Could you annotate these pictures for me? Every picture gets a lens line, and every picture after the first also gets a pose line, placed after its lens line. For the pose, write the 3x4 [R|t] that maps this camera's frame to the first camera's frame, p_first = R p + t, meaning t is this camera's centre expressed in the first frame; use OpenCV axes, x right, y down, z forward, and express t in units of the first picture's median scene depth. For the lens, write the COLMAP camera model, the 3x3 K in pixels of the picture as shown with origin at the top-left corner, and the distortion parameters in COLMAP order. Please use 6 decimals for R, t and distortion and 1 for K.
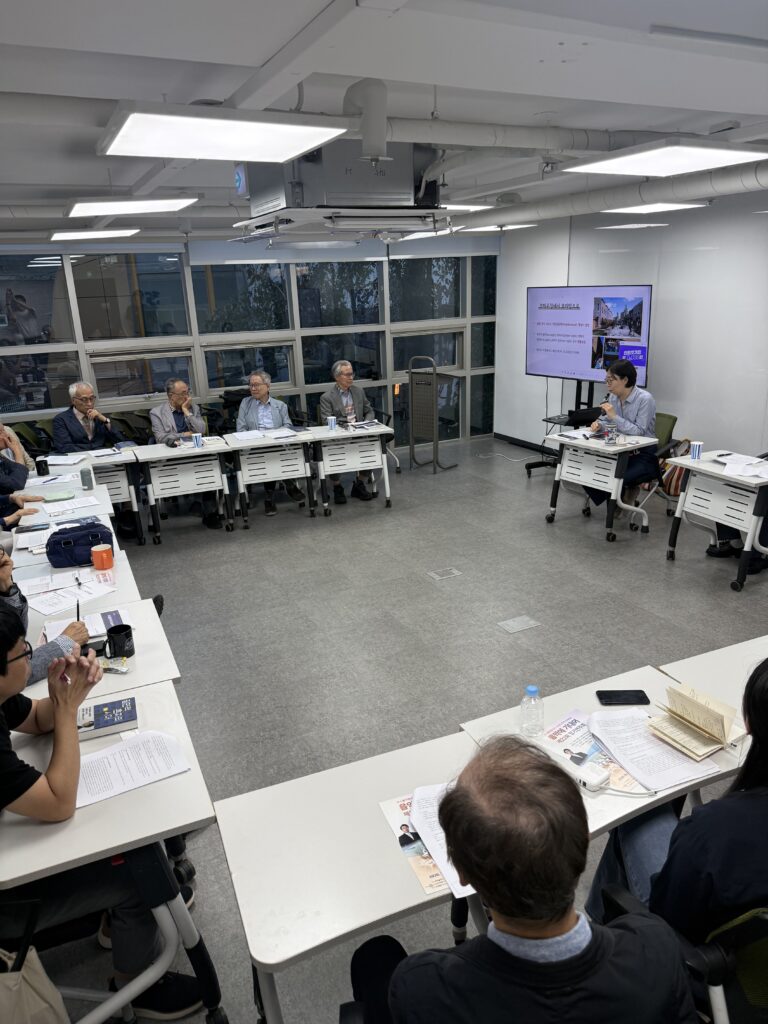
lens RADIAL K [[722.3, 0, 384.0], [0, 722.3, 512.0], [0, 0, 1]] dist [0.076927, -0.113272]
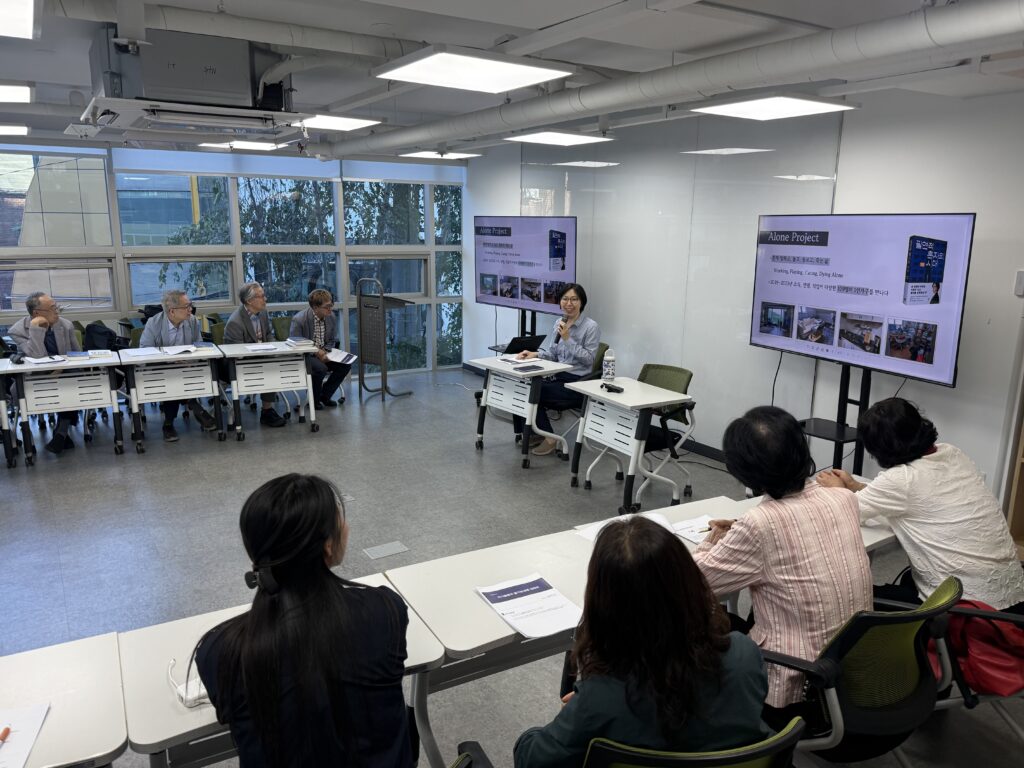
lens RADIAL K [[748.8, 0, 512.0], [0, 748.8, 384.0], [0, 0, 1]] dist [0.075089, -0.109428]
pose [[0.993263, 0.024880, 0.113178, 0.168865], [-0.014080, 0.995355, -0.095242, 0.022658], [-0.115021, 0.093006, 0.988999, 0.000312]]
